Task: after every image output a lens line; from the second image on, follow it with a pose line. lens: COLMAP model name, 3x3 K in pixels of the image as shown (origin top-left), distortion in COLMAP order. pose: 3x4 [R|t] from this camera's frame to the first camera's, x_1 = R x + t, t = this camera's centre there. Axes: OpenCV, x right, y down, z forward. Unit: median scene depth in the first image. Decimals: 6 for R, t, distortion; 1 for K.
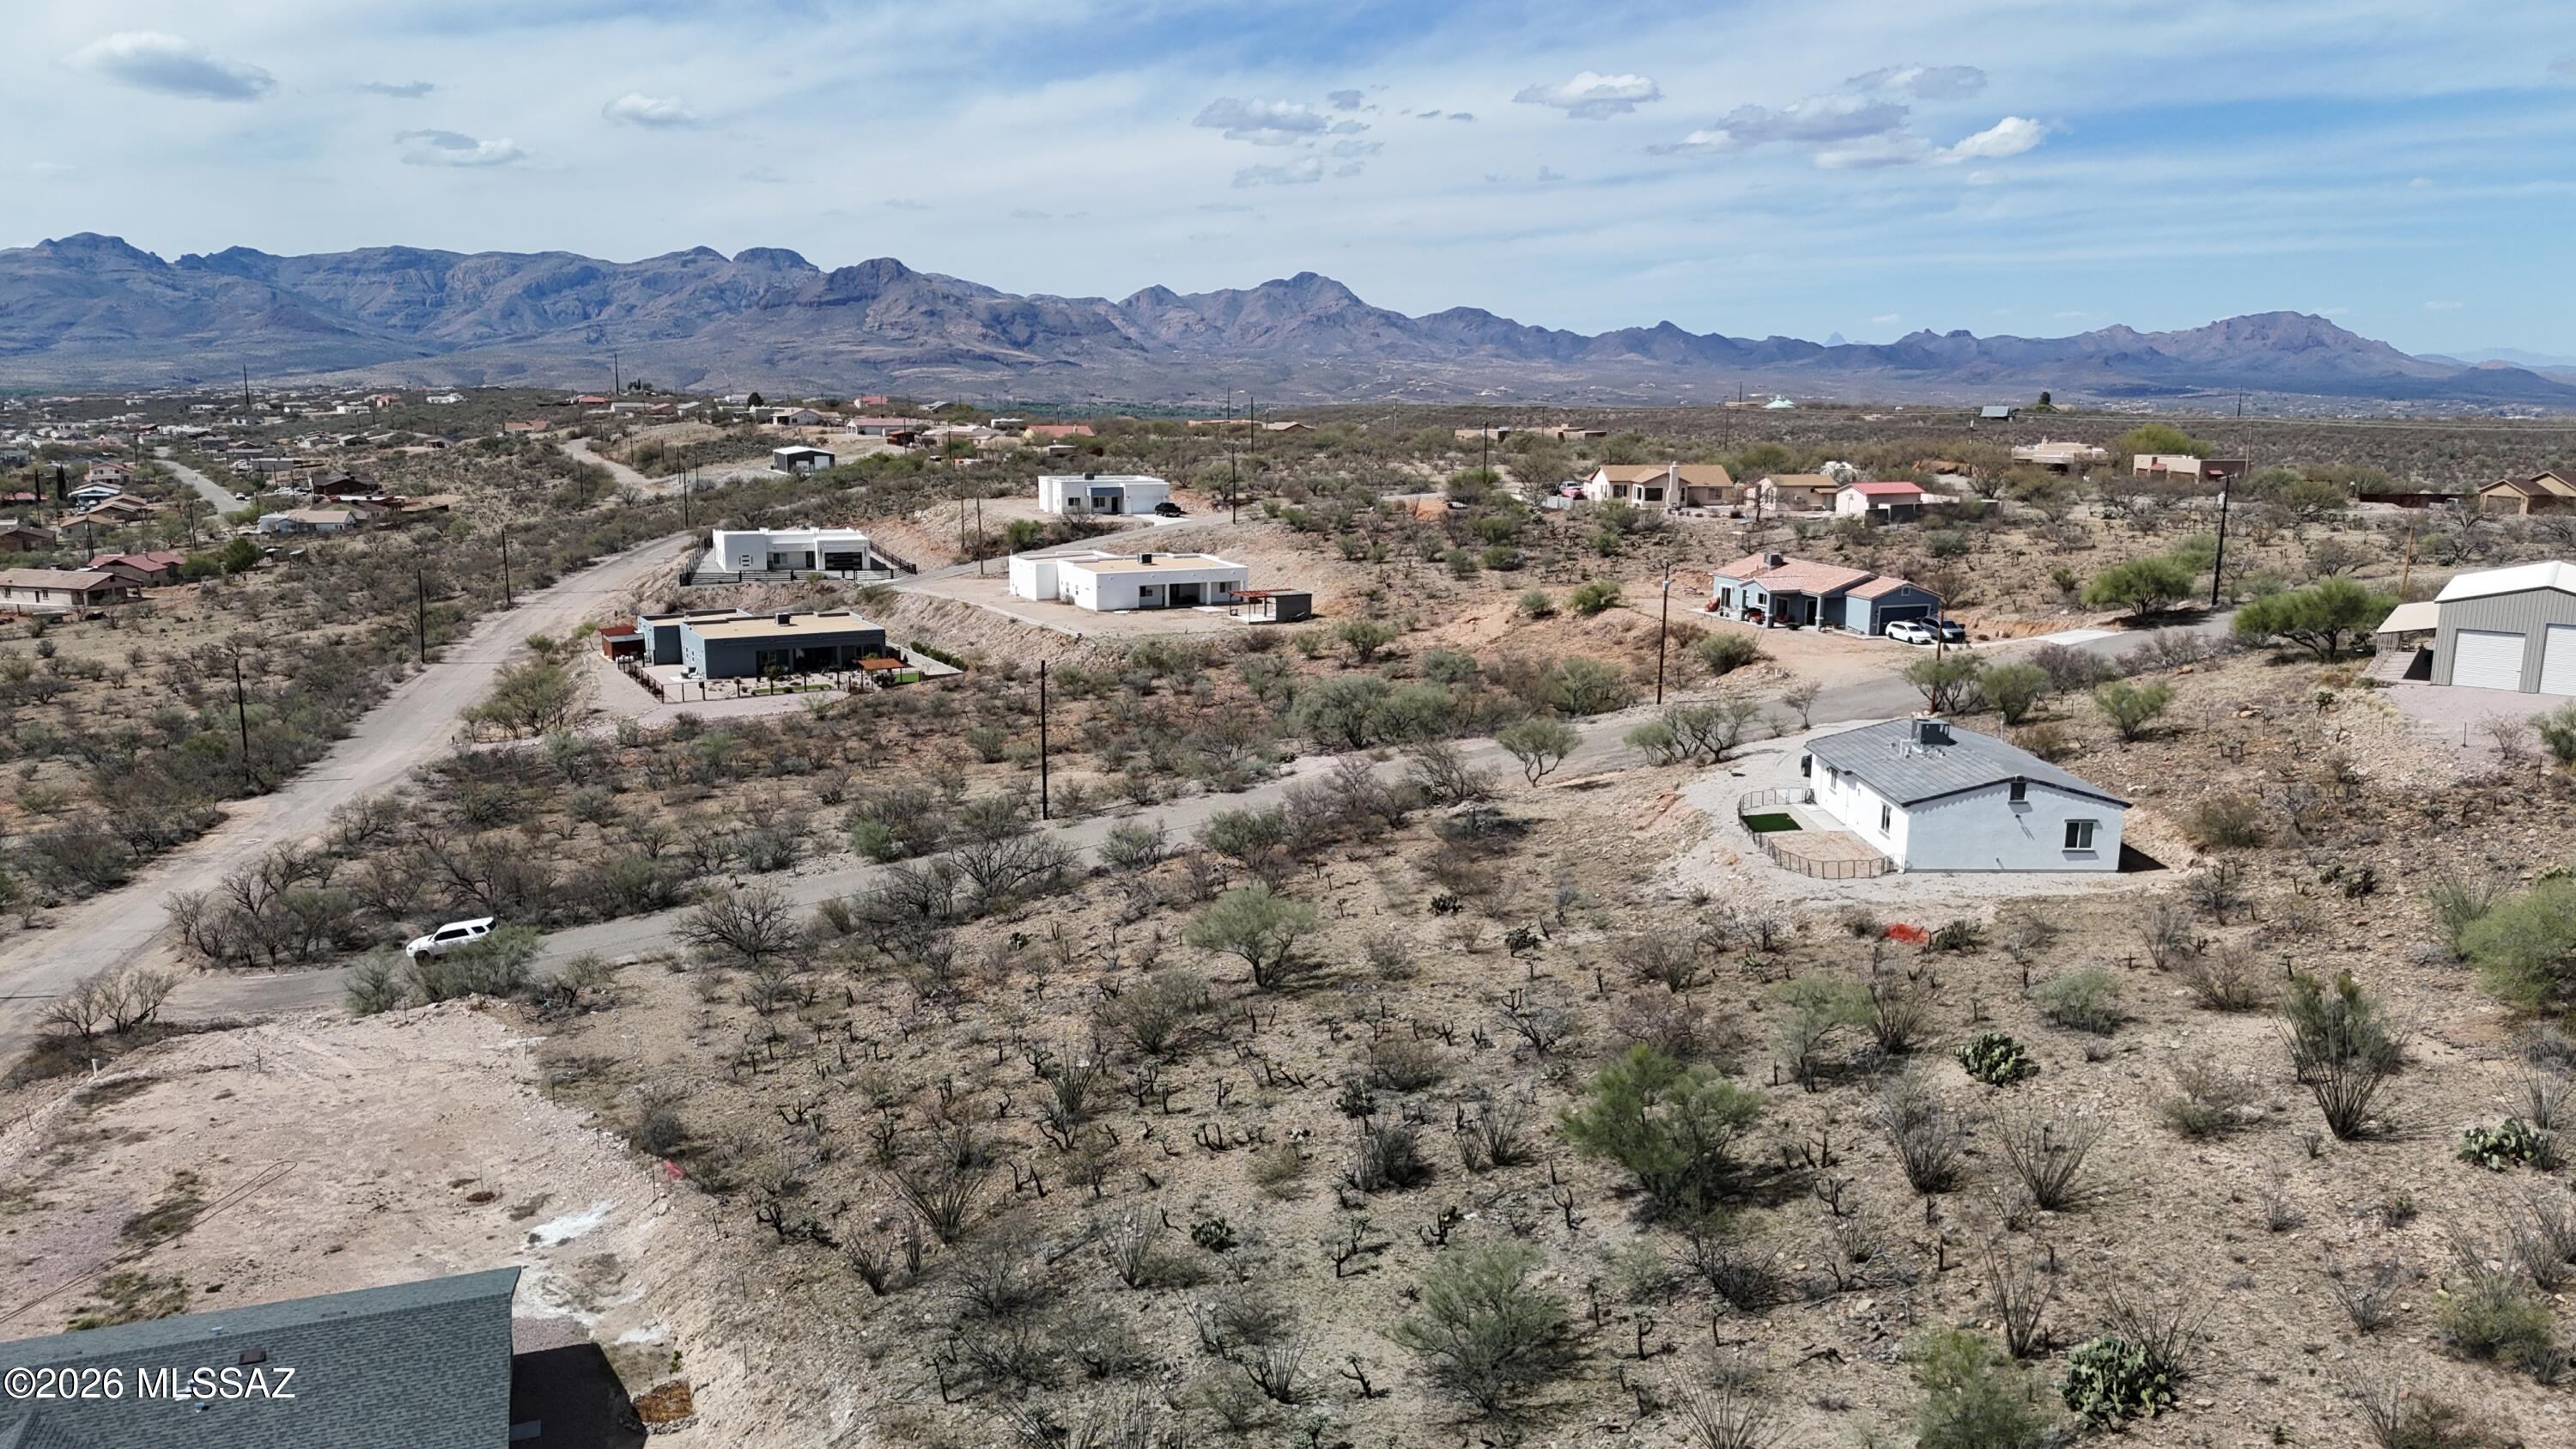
lens RADIAL K [[1885.7, 0, 1288.0], [0, 1885.7, 724.5], [0, 0, 1]] dist [0.068246, -0.055389]
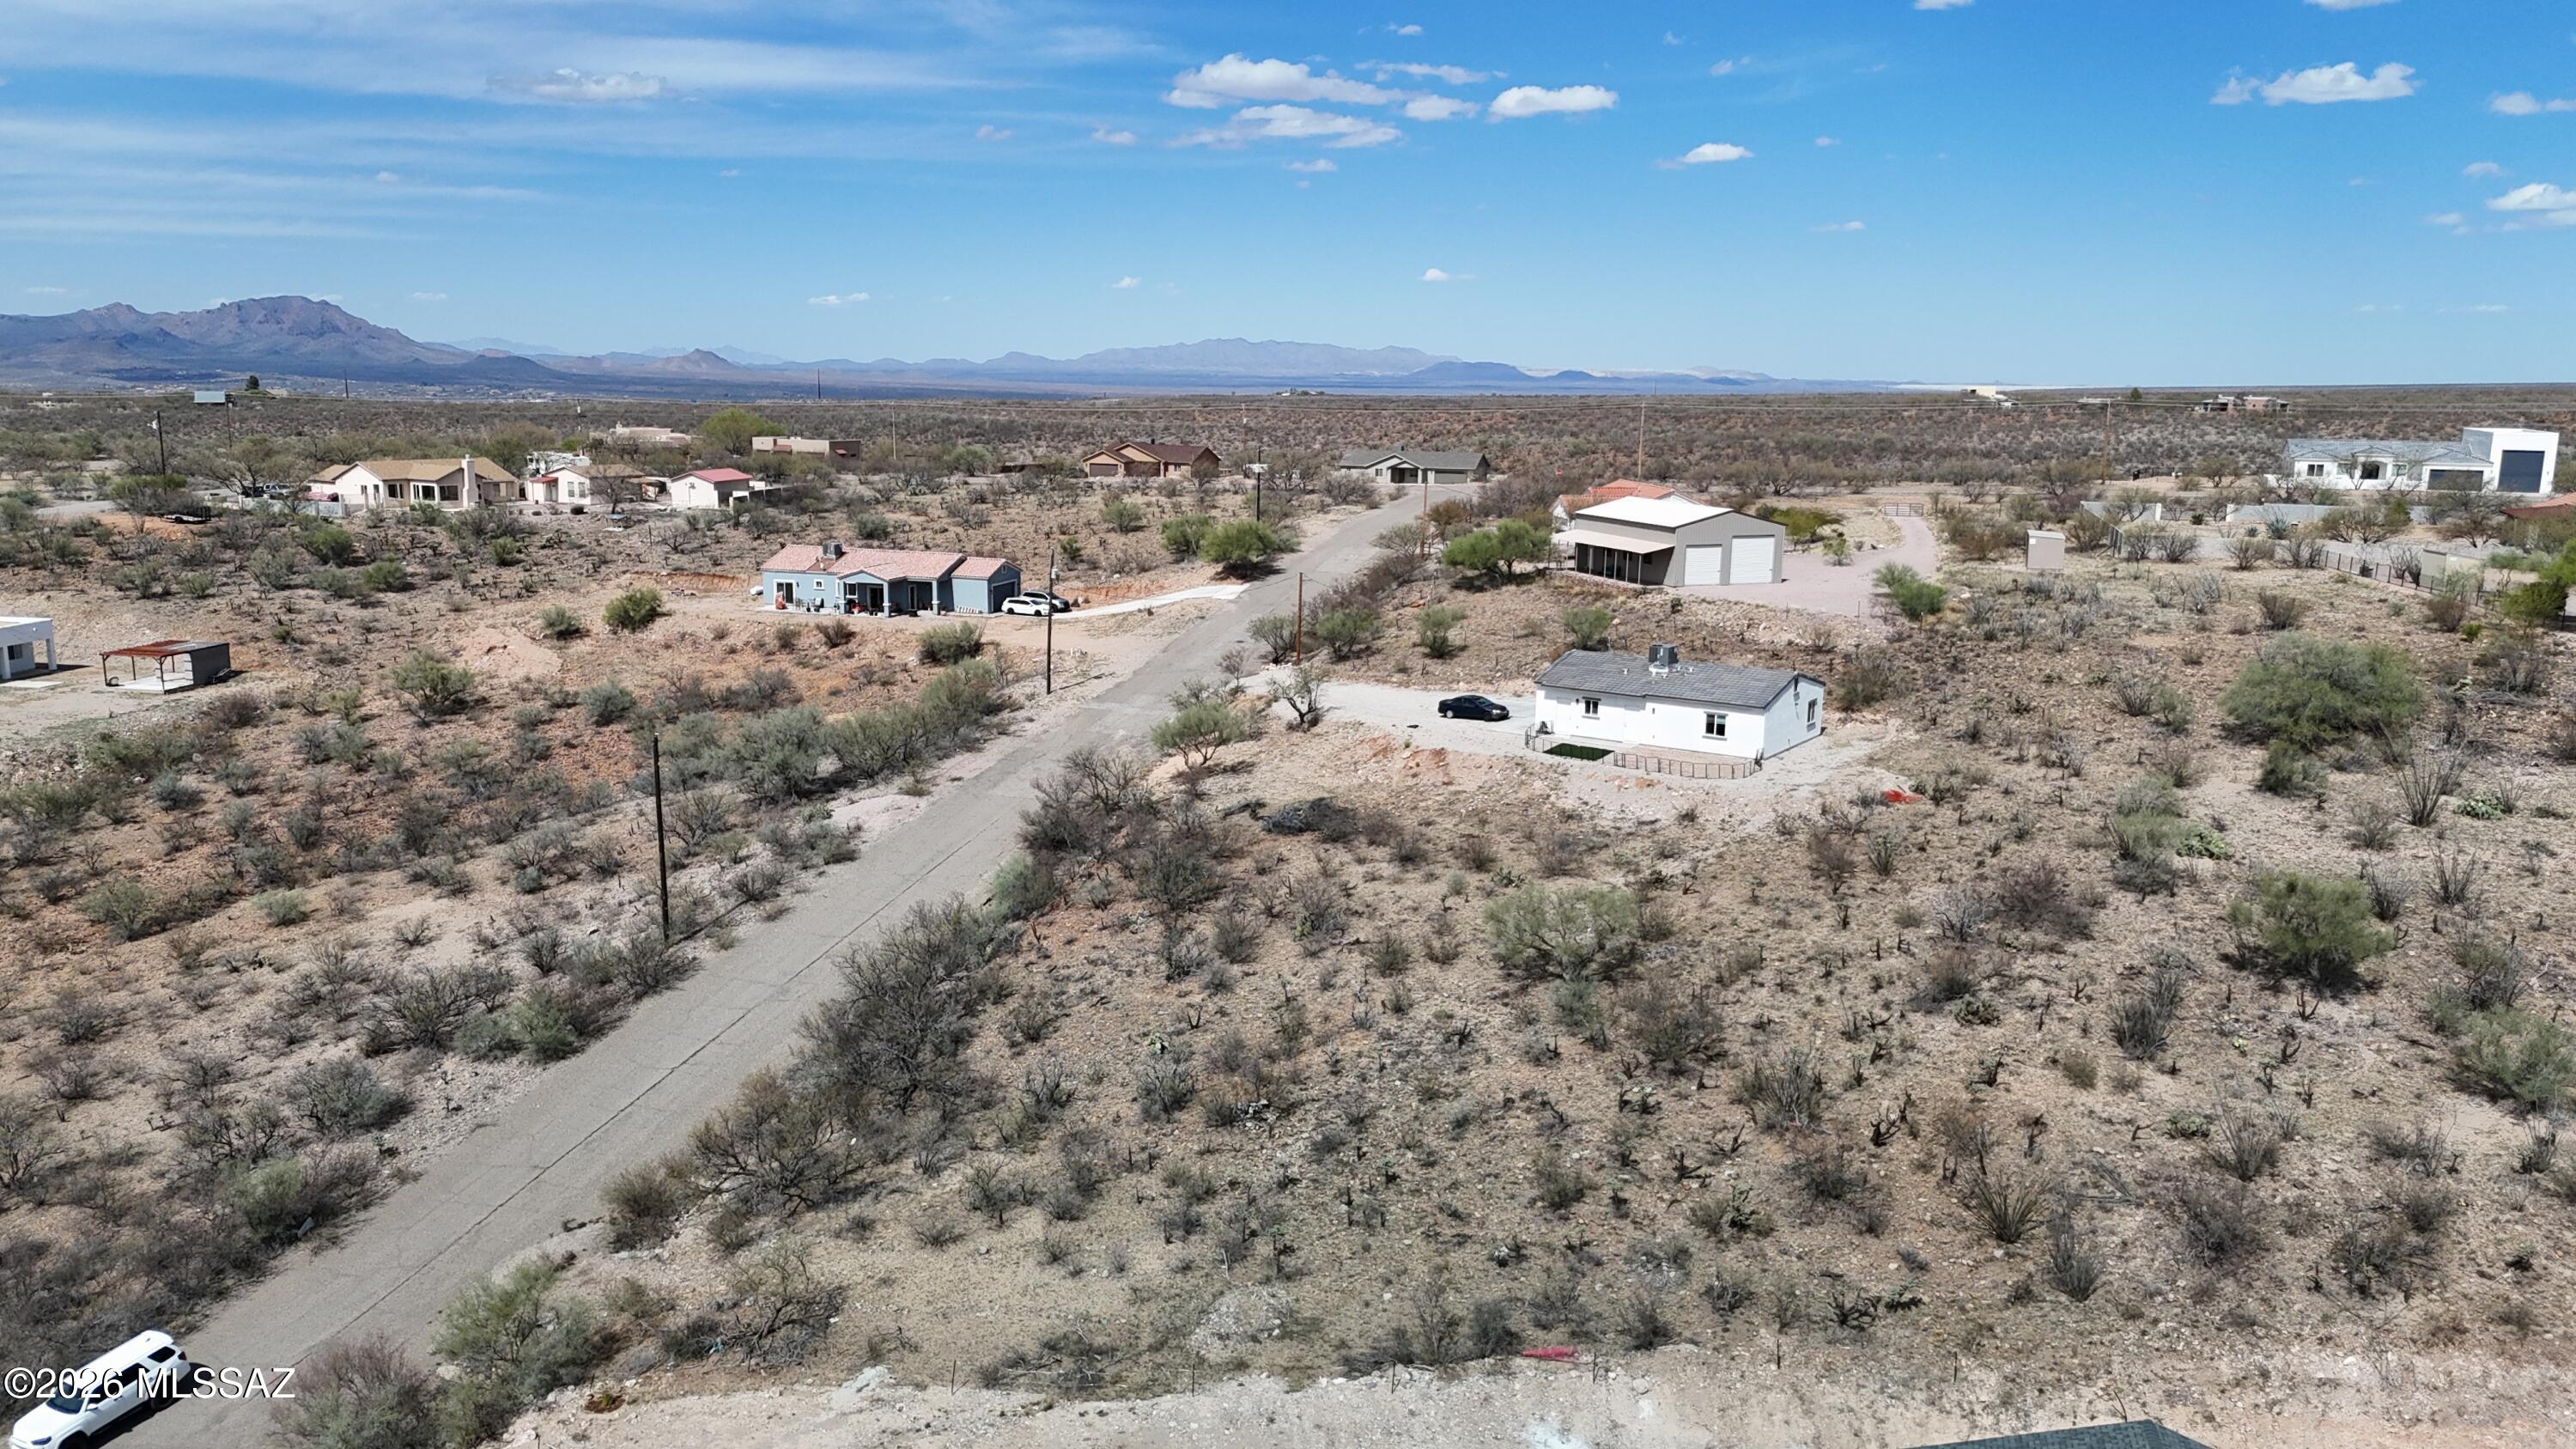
lens RADIAL K [[1885.7, 0, 1288.0], [0, 1885.7, 724.5], [0, 0, 1]] dist [0.068246, -0.055389]
pose [[0.585943, -0.150709, 0.796214, -0.242569], [0.144678, 0.986223, 0.080205, -0.026244], [-0.797332, 0.068199, 0.599675, 0.146025]]
